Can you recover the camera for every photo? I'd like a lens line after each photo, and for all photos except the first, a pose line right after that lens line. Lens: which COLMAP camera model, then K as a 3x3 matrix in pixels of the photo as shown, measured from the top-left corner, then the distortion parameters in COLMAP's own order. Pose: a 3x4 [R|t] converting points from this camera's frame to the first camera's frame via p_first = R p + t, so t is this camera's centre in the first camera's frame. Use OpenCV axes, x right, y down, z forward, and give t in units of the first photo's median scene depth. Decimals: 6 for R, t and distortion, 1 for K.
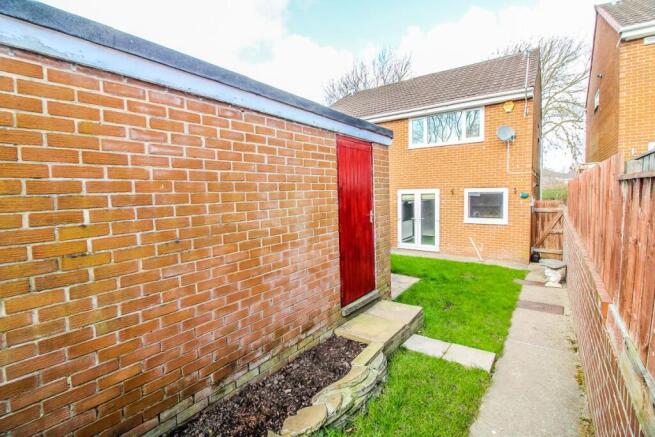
lens RADIAL K [[305.9, 0, 329.7], [0, 305.9, 211.4], [0, 0, 1]] dist [-0.000662, -0.014535]
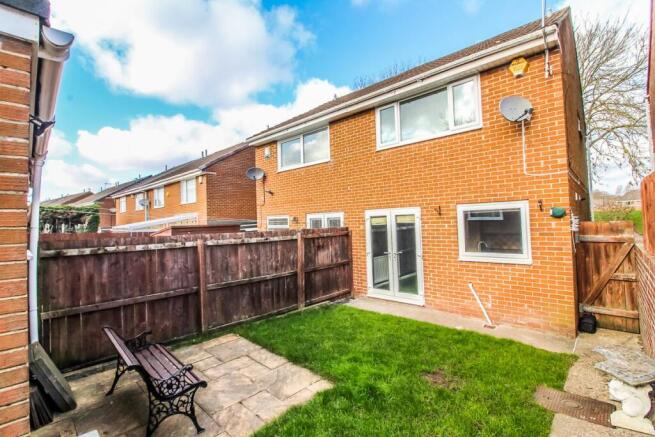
lens RADIAL K [[305.9, 0, 329.7], [0, 305.9, 211.4], [0, 0, 1]] dist [-0.000662, -0.014535]
pose [[0.993559, -0.017887, -0.111894, 0.265328], [0.007000, 0.995266, -0.096938, -0.002963], [0.113098, 0.095530, 0.988981, 0.371226]]
